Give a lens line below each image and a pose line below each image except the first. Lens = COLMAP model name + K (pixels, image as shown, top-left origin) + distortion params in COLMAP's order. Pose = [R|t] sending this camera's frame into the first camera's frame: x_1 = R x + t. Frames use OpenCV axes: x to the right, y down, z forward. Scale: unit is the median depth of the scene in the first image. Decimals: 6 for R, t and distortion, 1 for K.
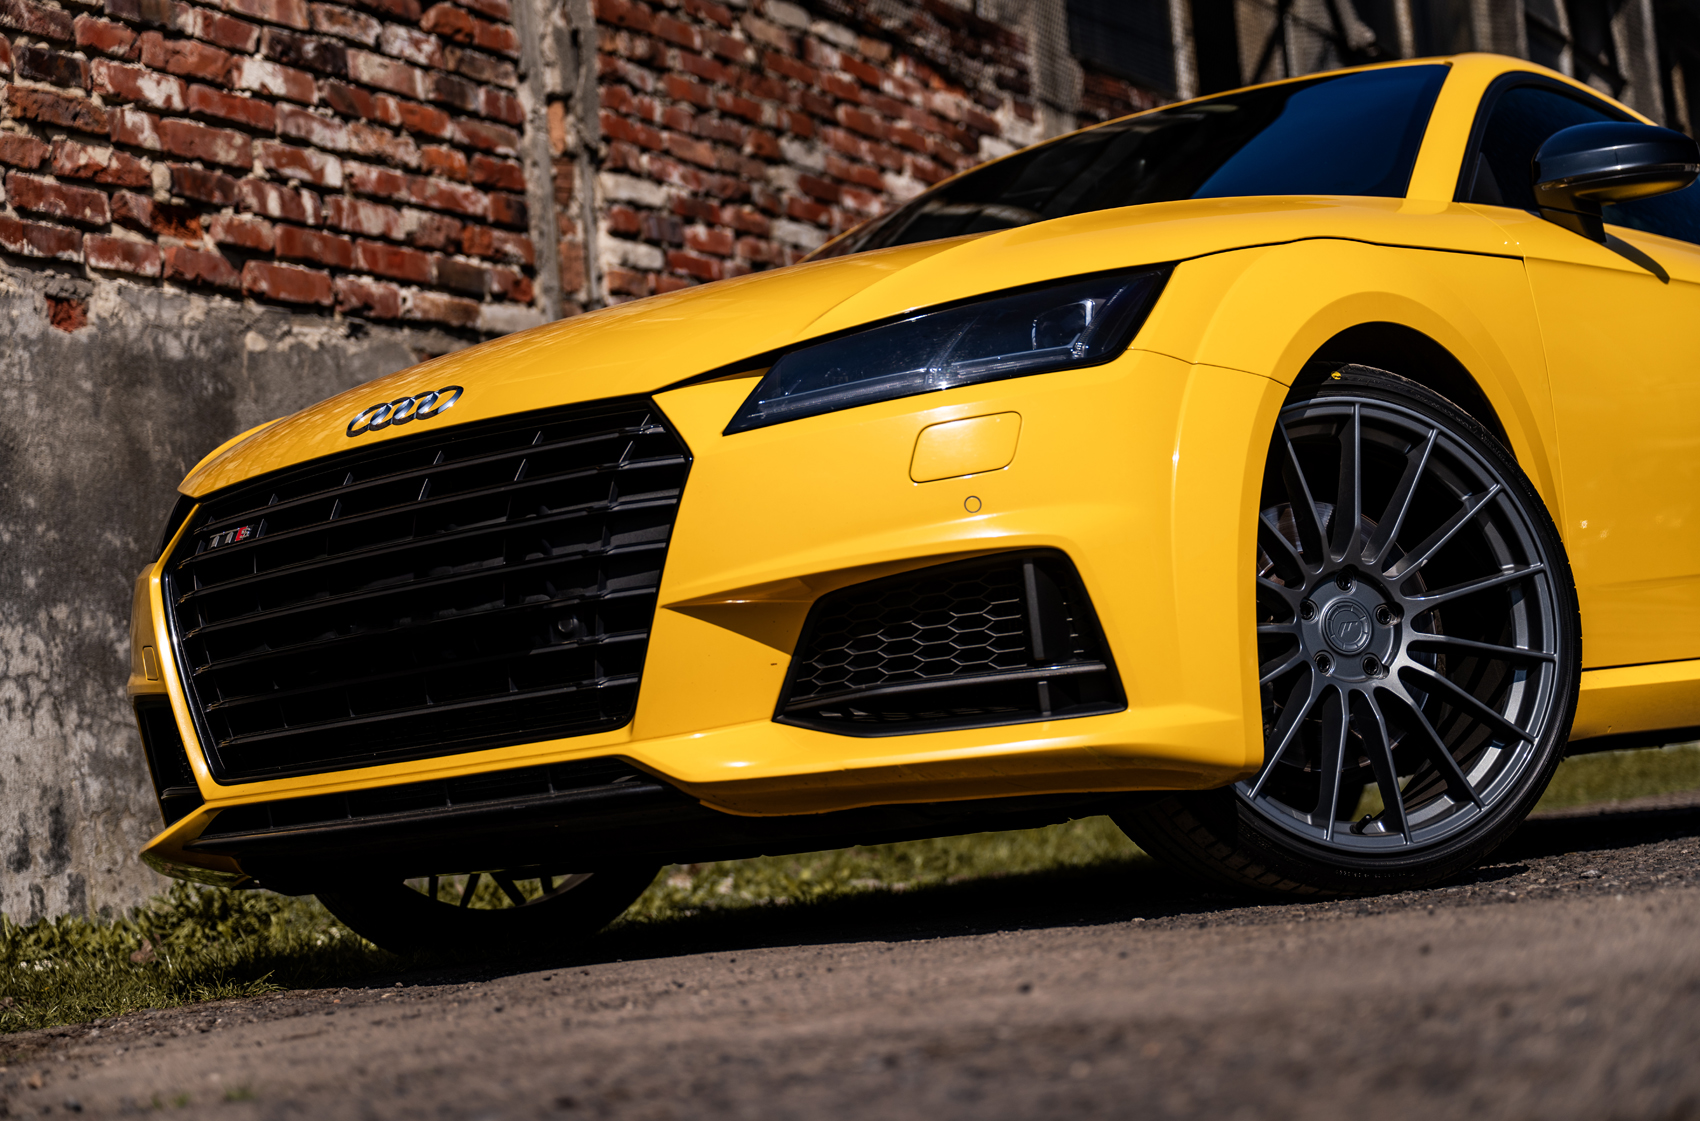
lens RADIAL K [[2867.9, 0, 856.6], [0, 2867.9, 570.8], [0, 0, 1]] dist [-0.009752, 0.000000]
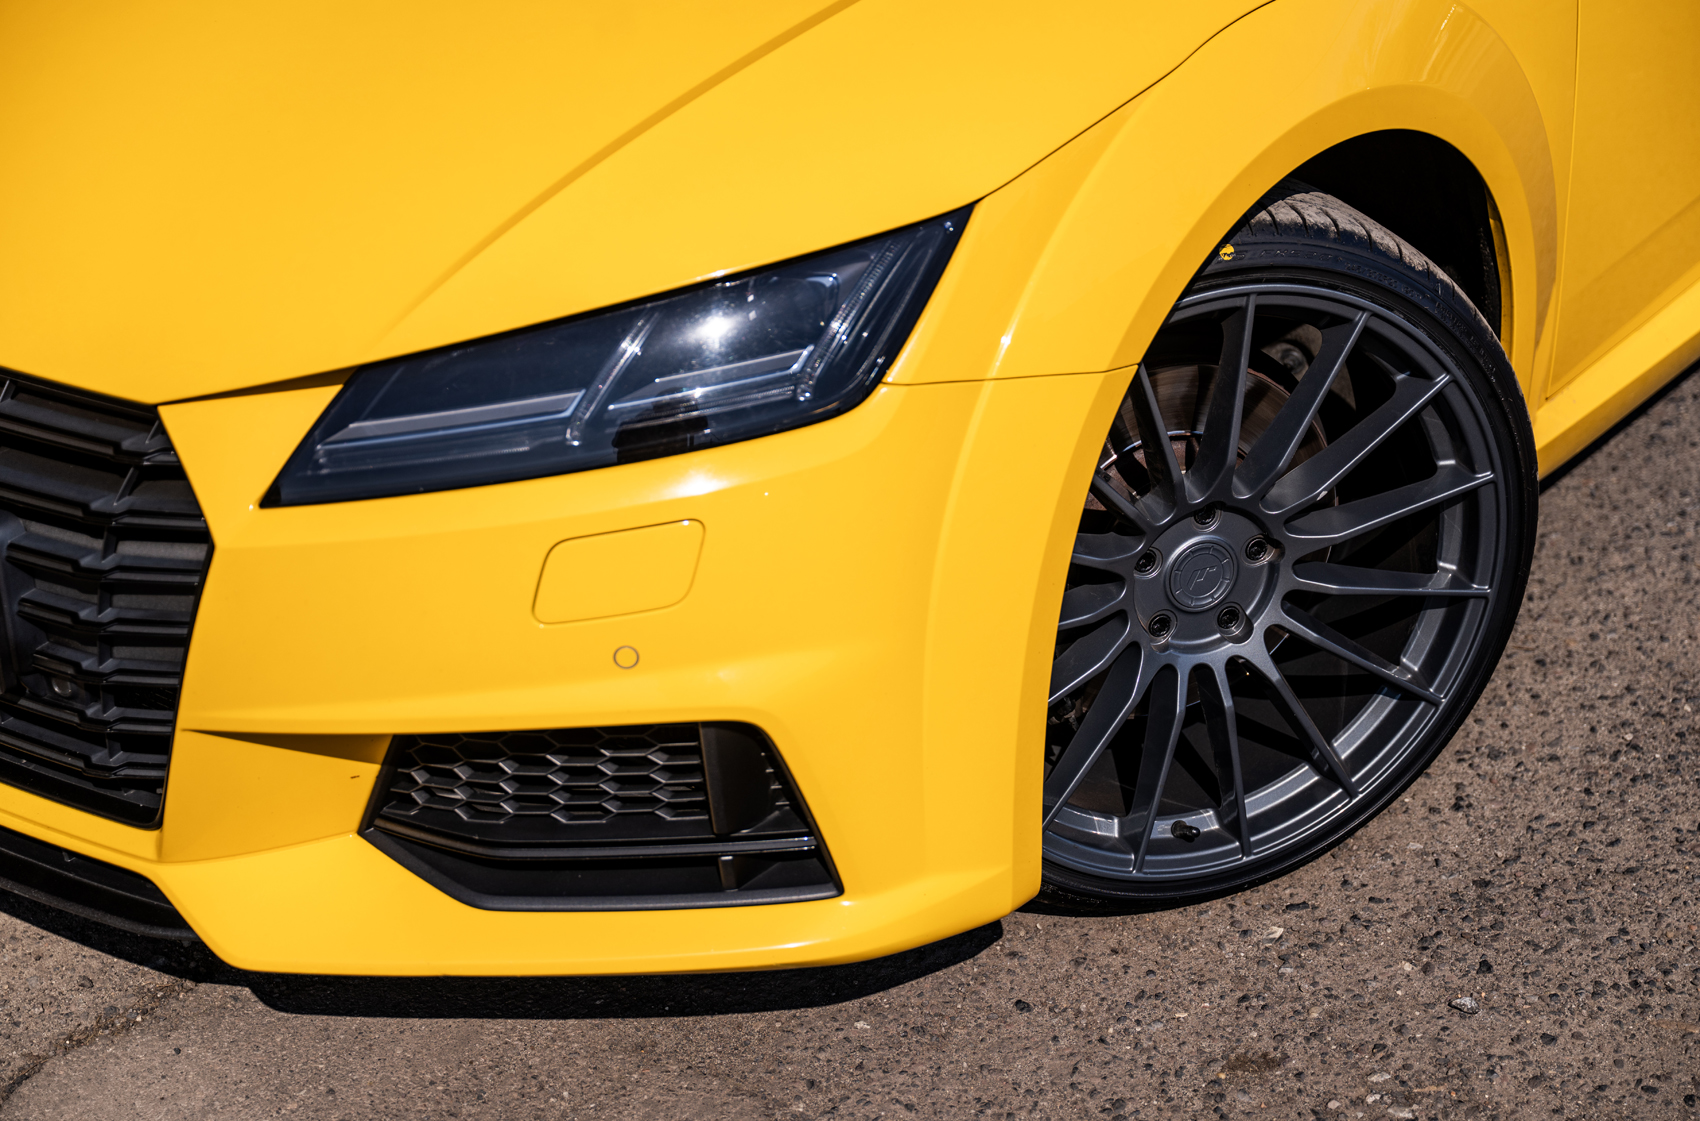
lens RADIAL K [[2944.4, 0, 854.7], [0, 2944.4, 559.3], [0, 0, 1]] dist [0.019507, 0.000000]
pose [[0.998895, 0.045357, 0.012282, 0.048976], [-0.044668, 0.835348, 0.547903, -0.245683], [0.014591, -0.547846, 0.836452, 0.250163]]
